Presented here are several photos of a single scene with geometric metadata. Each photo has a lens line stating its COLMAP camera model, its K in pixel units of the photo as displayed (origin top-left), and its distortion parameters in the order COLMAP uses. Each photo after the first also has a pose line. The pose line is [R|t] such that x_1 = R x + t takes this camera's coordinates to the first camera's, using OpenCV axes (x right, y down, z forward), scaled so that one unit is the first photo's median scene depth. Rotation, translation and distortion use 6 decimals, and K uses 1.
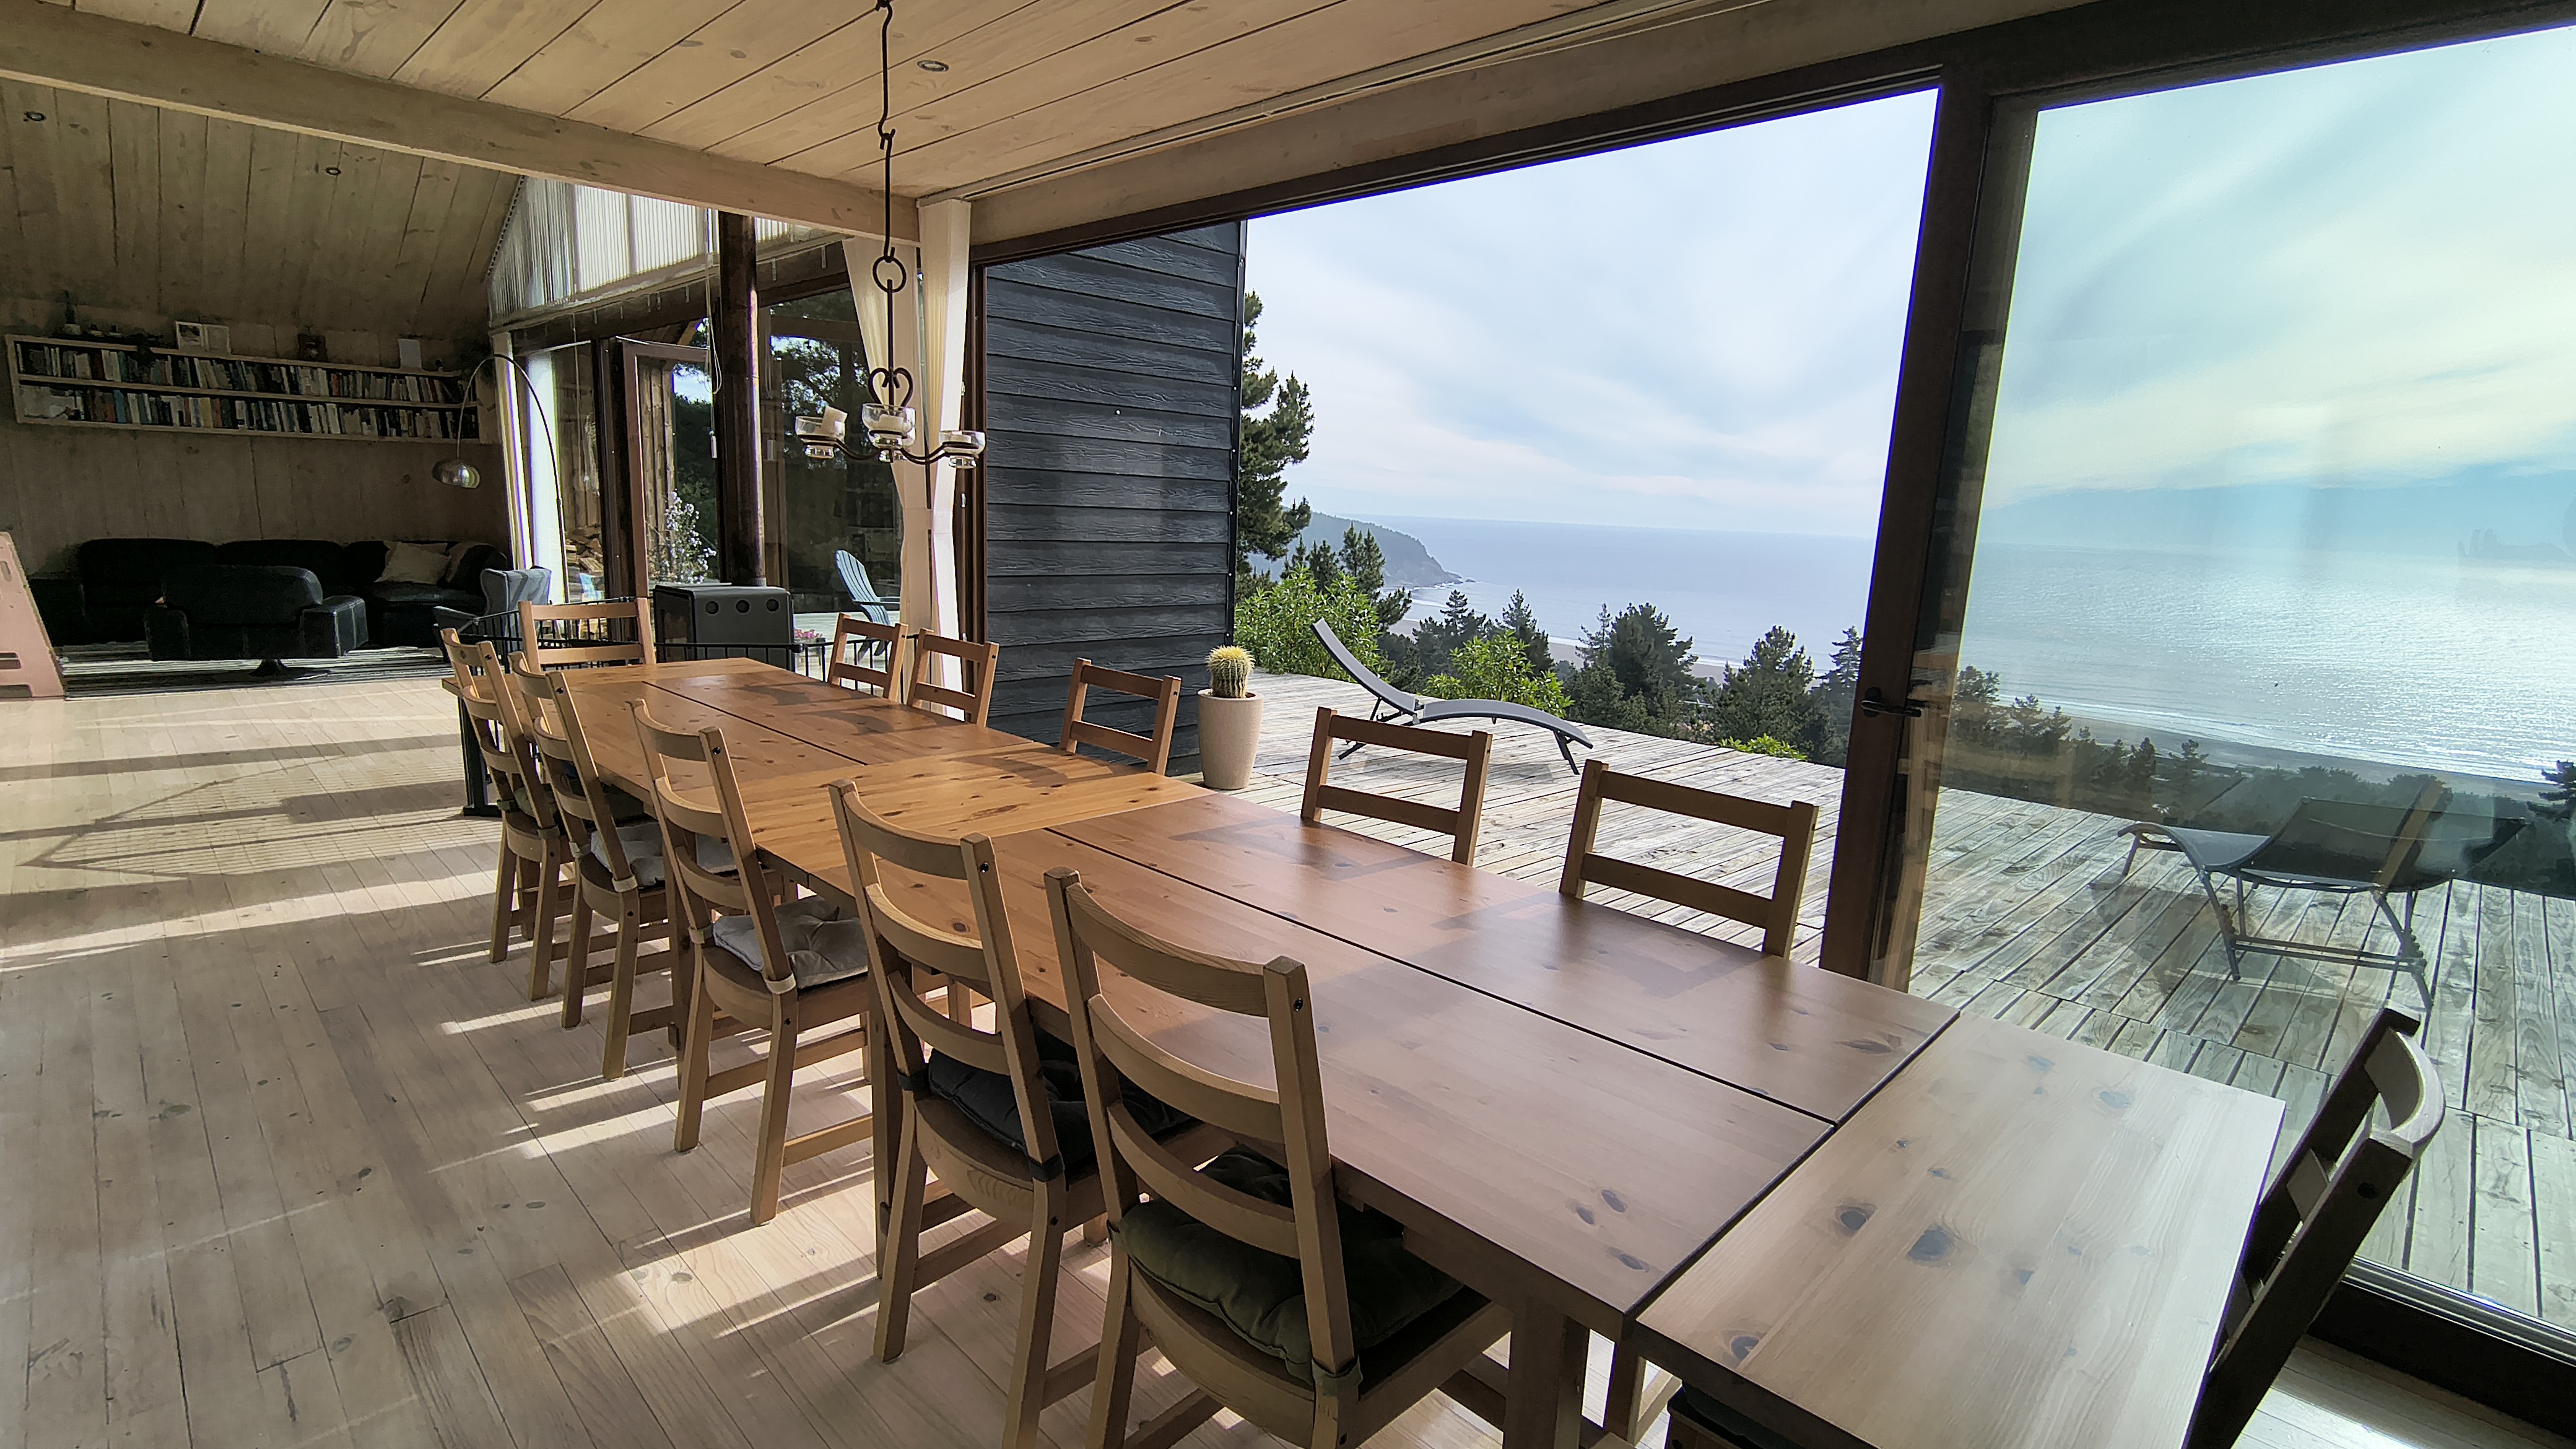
lens RADIAL K [[1199.4, 0, 1285.5], [0, 1199.4, 717.1], [0, 0, 1]] dist [0.002099, 0.000742]
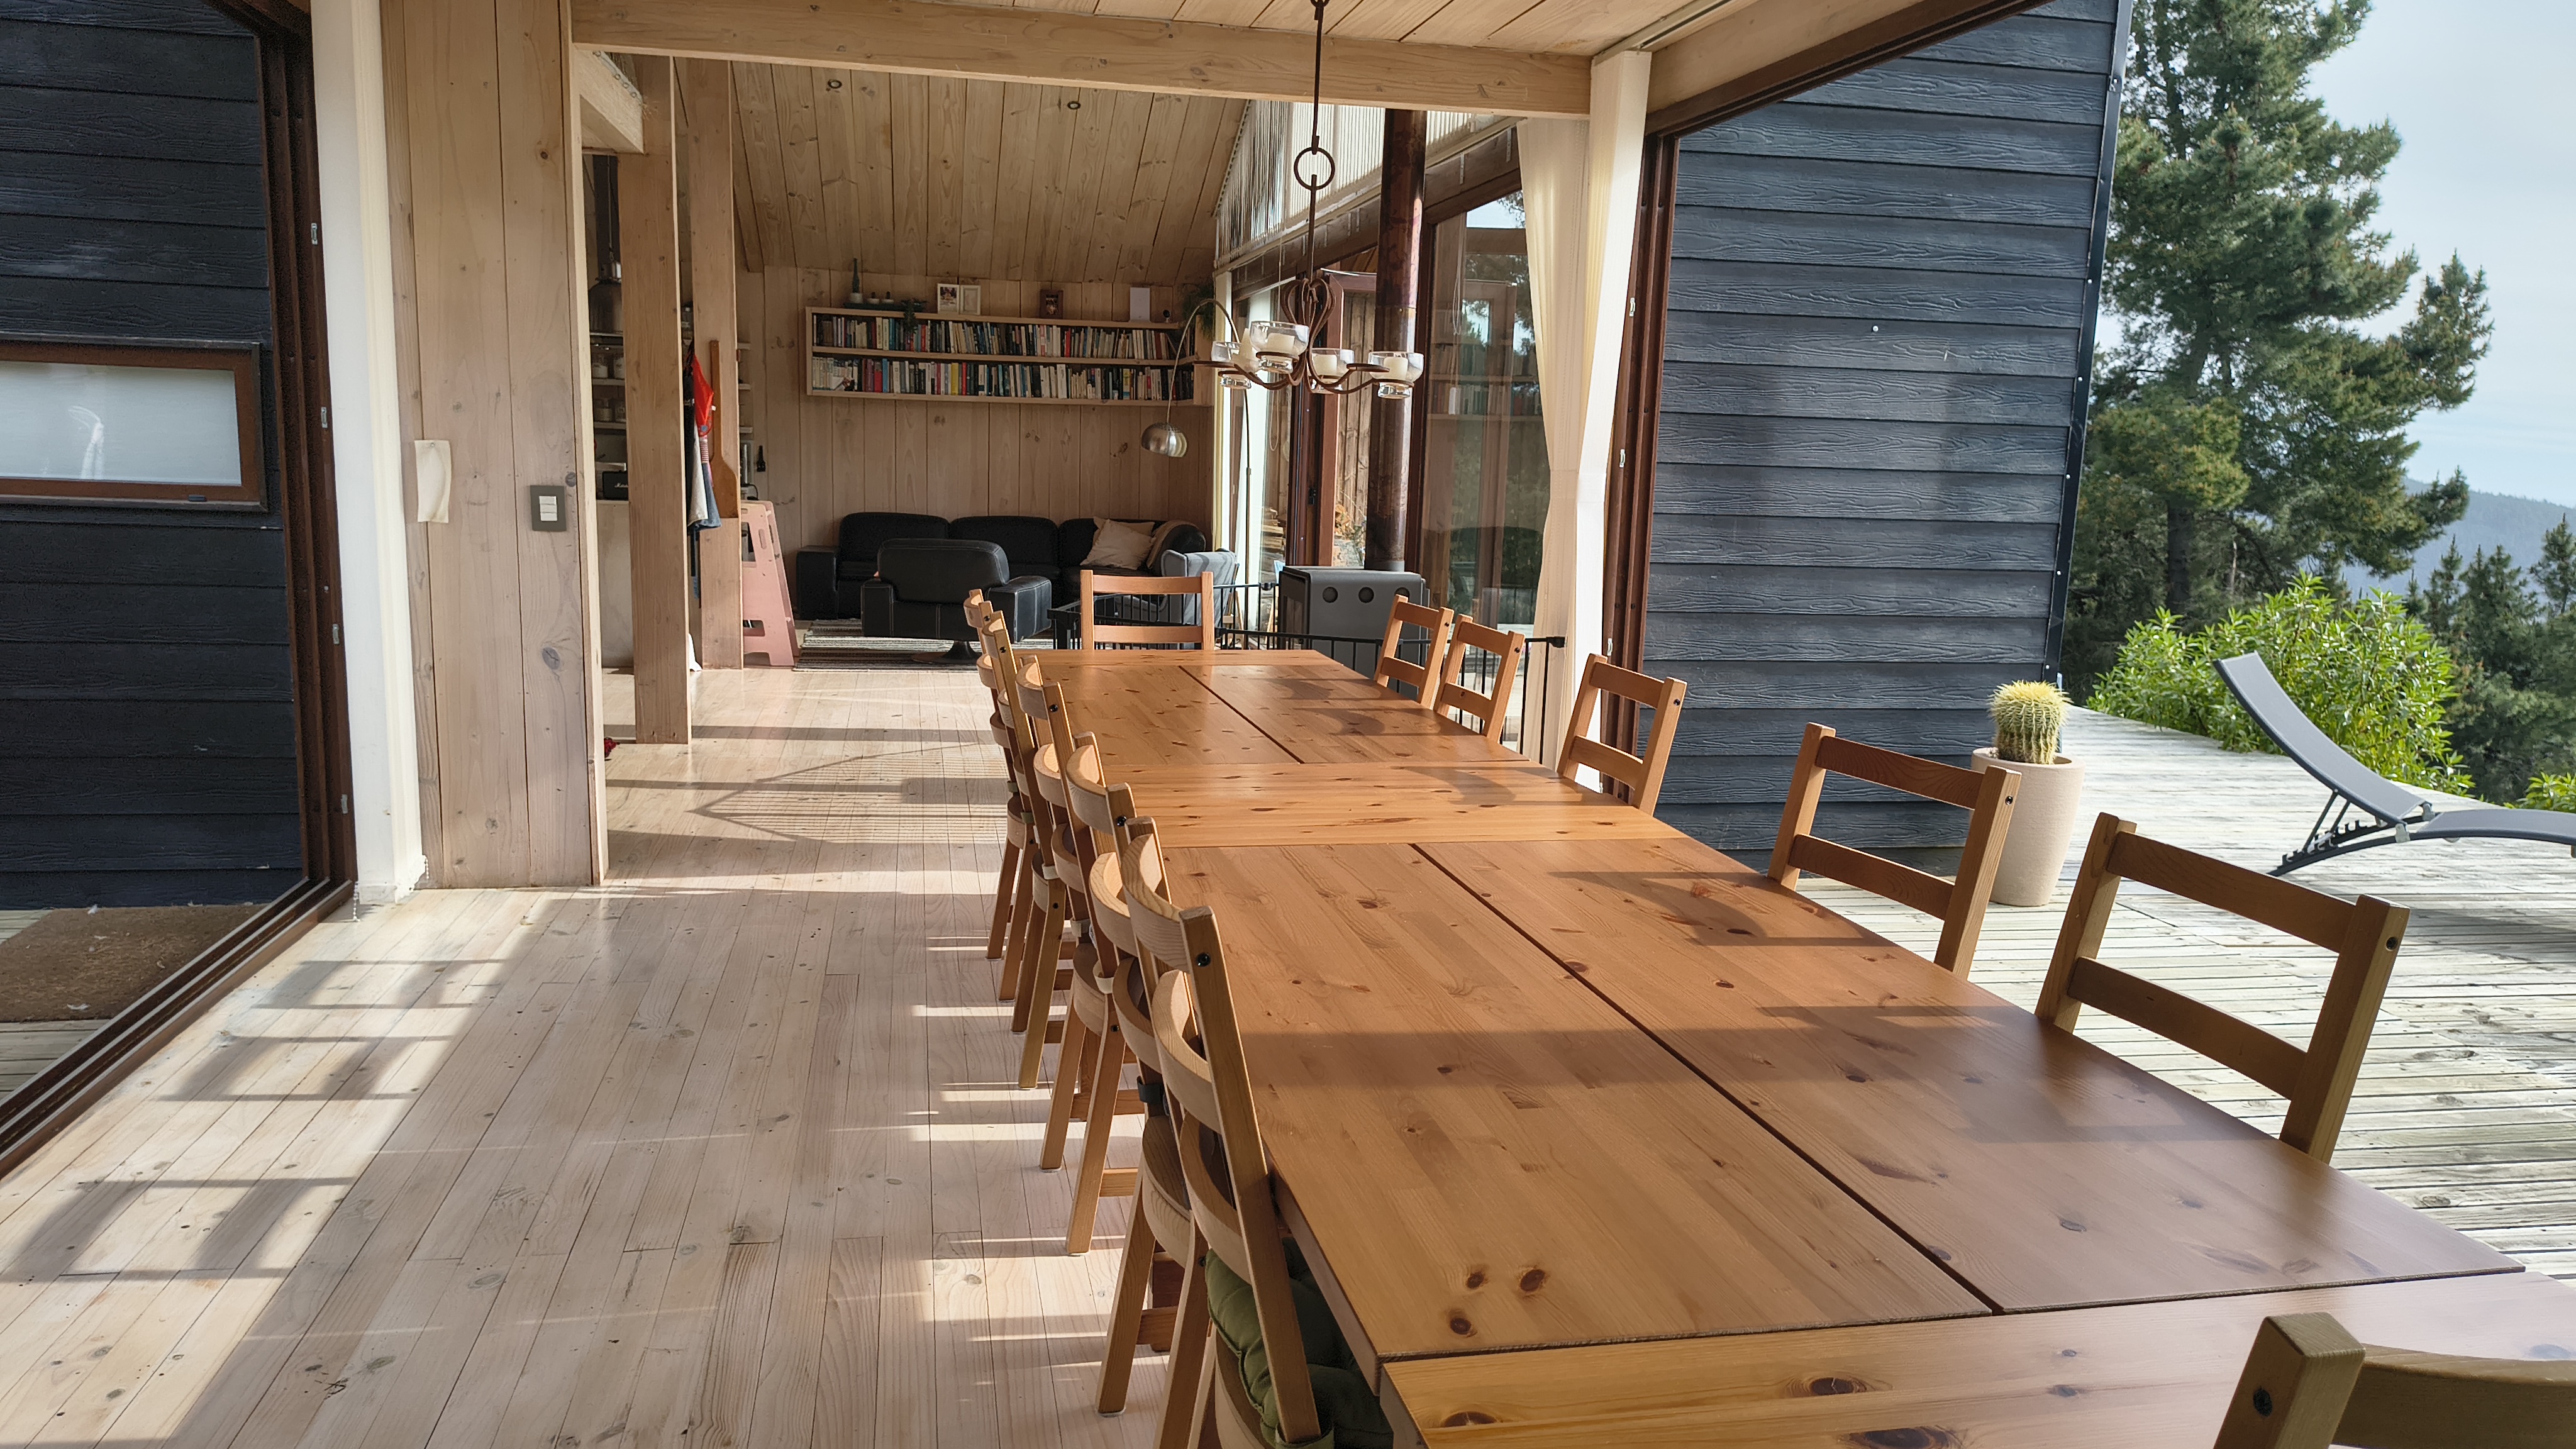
lens RADIAL K [[1780.9, 0, 1298.6], [0, 1780.9, 735.3], [0, 0, 1]] dist [0.029135, -0.028449]
pose [[0.840239, 0.074484, -0.537076, 0.121259], [-0.094306, 0.995498, -0.009479, 0.012961], [0.533952, 0.058614, 0.843481, -0.011792]]
